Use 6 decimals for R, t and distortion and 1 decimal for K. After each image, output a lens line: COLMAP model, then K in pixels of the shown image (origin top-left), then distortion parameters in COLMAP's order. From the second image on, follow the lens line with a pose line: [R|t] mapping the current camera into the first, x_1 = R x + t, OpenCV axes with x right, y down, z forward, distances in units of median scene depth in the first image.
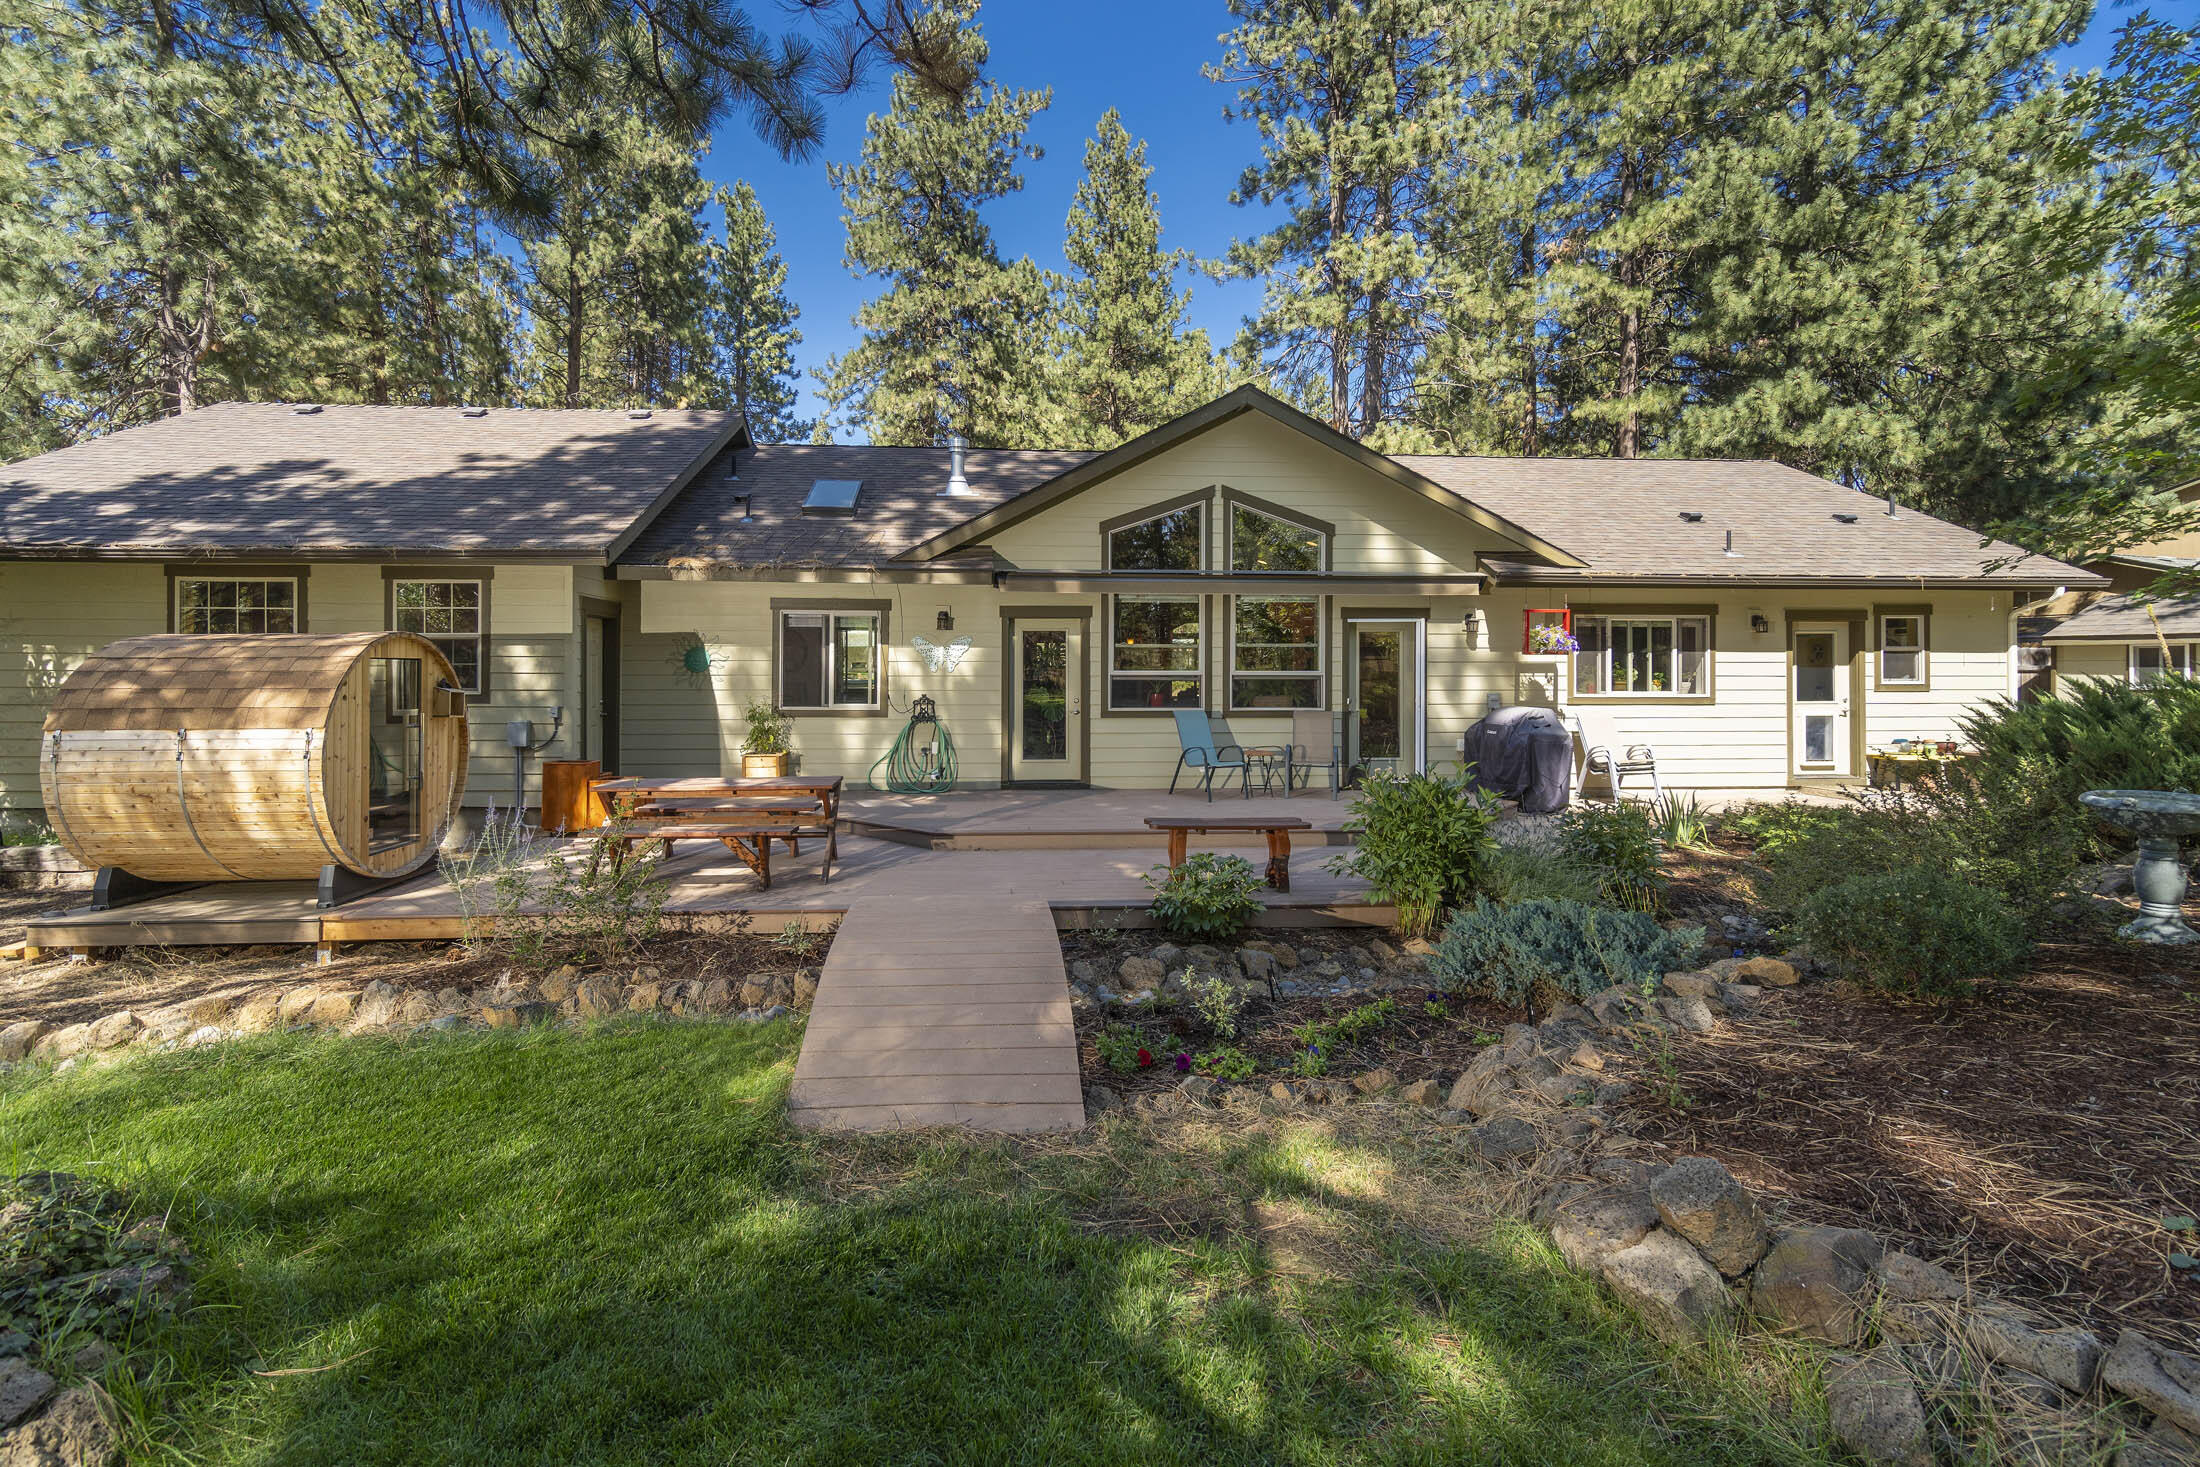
lens RADIAL K [[947.7, 0, 1048.9], [0, 947.7, 691.7], [0, 0, 1]] dist [-0.005014, -0.002334]
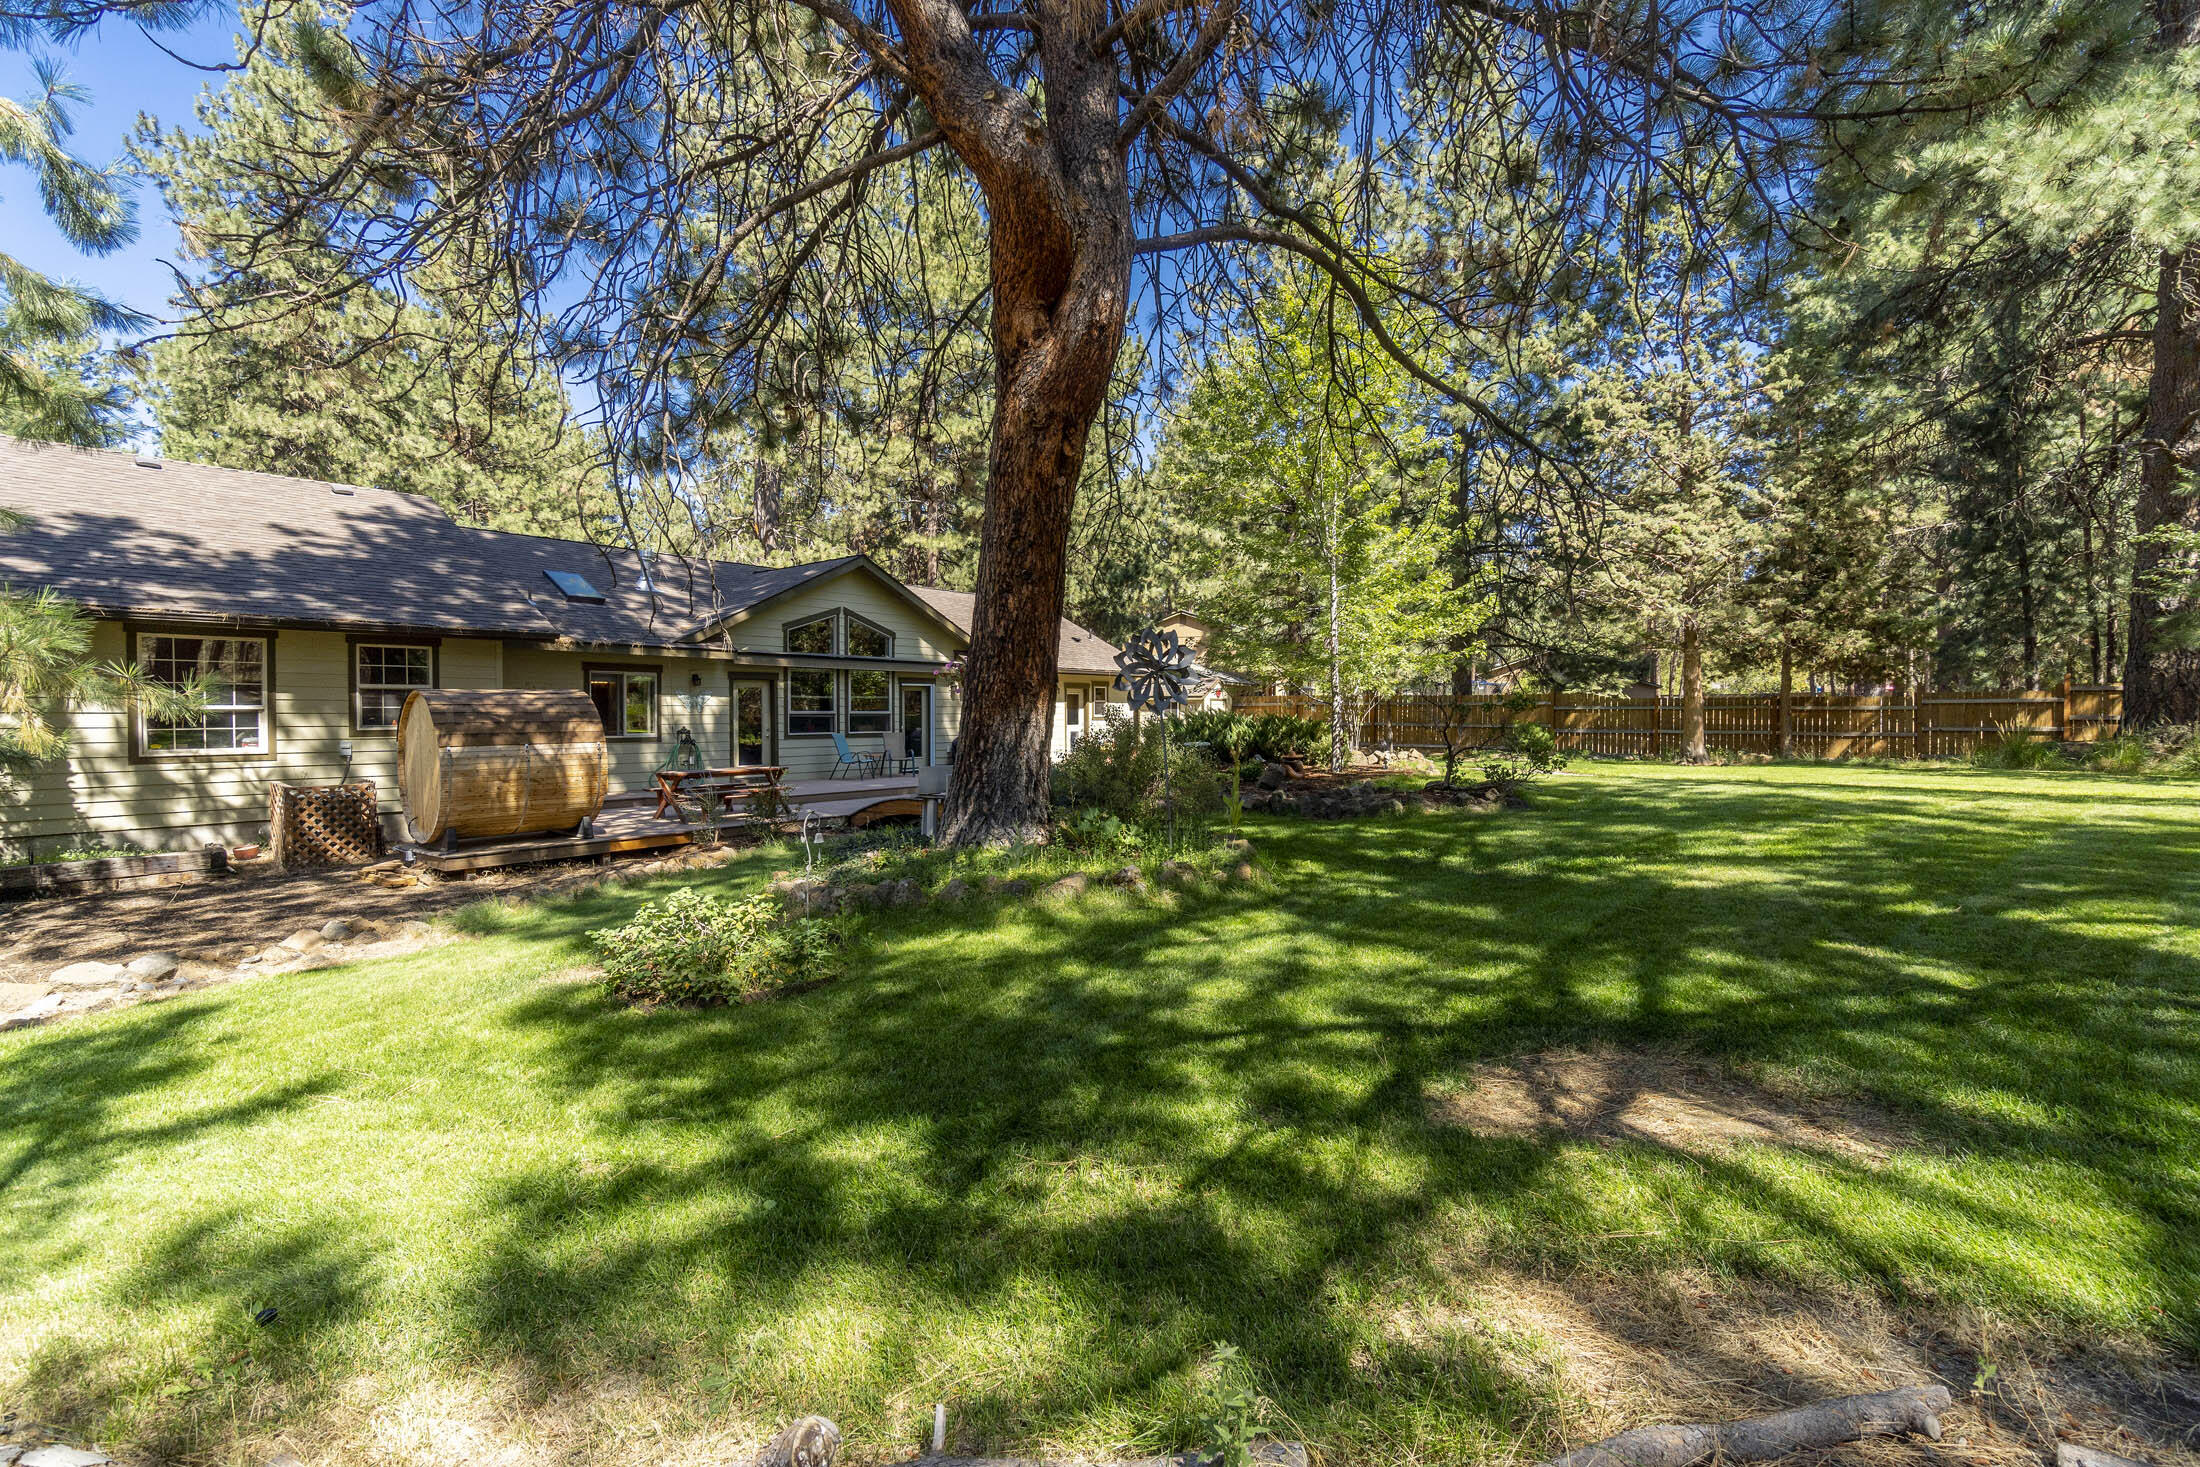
lens RADIAL K [[947.7, 0, 1096.9], [0, 947.7, 723.5], [0, 0, 1]] dist [-0.005014, -0.002334]
pose [[0.676852, -0.010522, 0.736044, -0.796264], [0.019158, 0.999811, -0.003325, 0.015890], [-0.735869, 0.016352, 0.676926, -0.546126]]
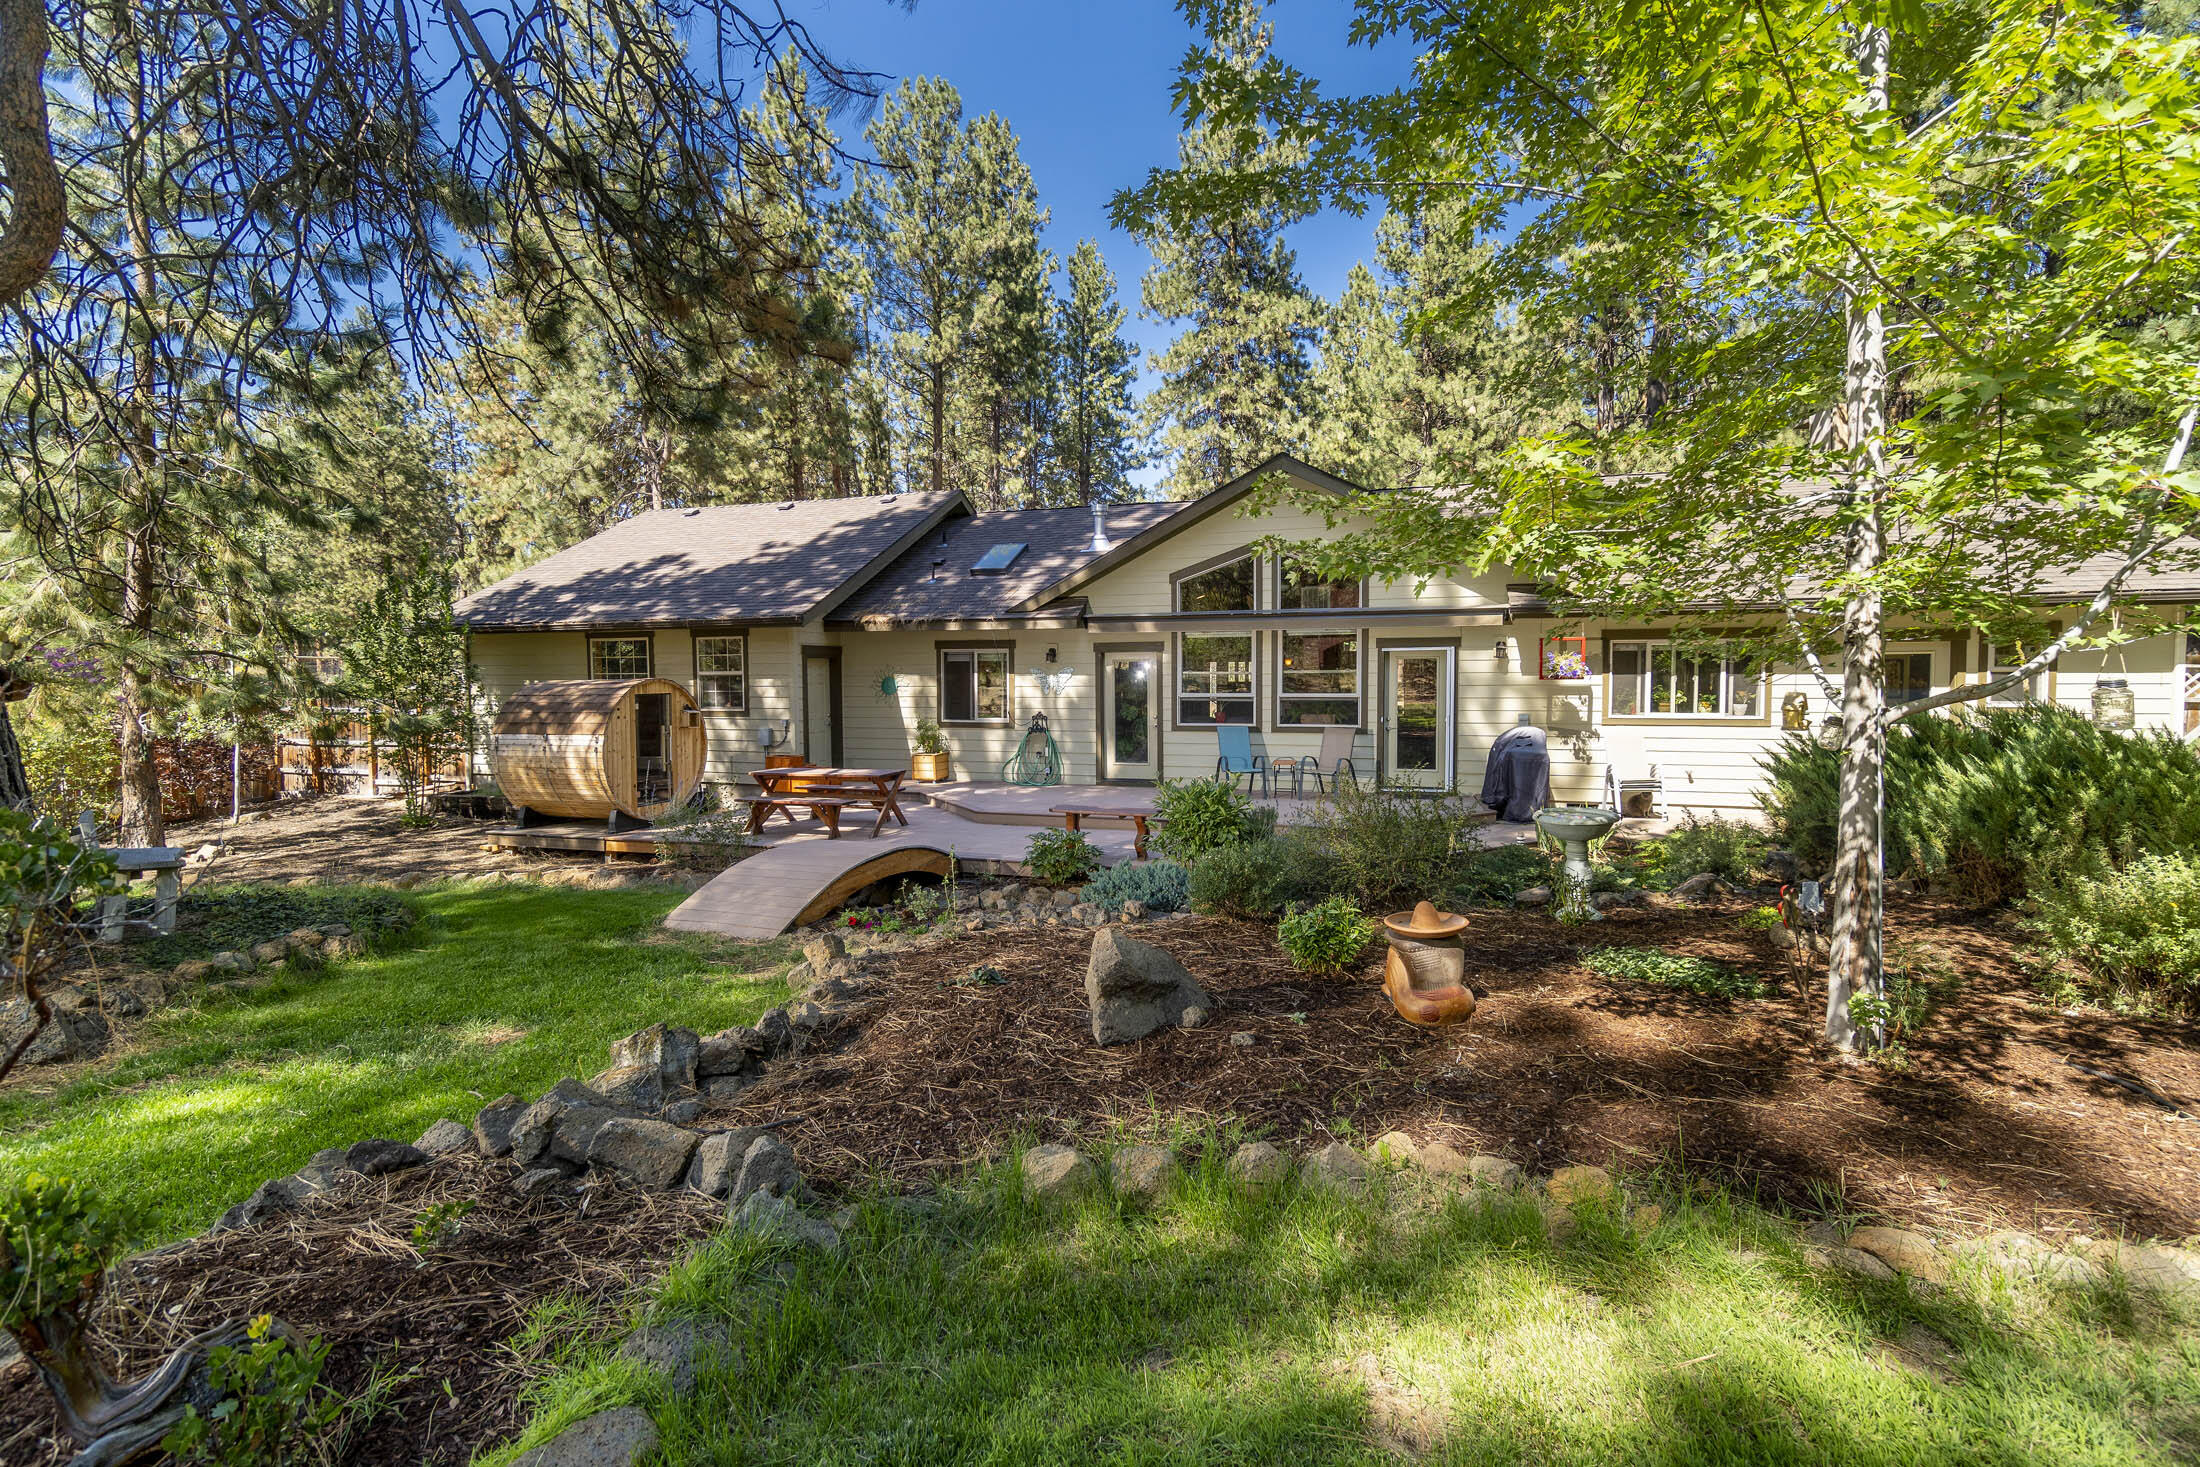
lens RADIAL K [[947.7, 0, 1118.5], [0, 947.7, 733.7], [0, 0, 1]] dist [-0.005014, -0.002334]
pose [[0.937308, 0.015405, -0.348163, 0.415373], [-0.000869, 0.999123, 0.041867, -0.021145], [0.348502, -0.038940, 0.936499, -0.190046]]
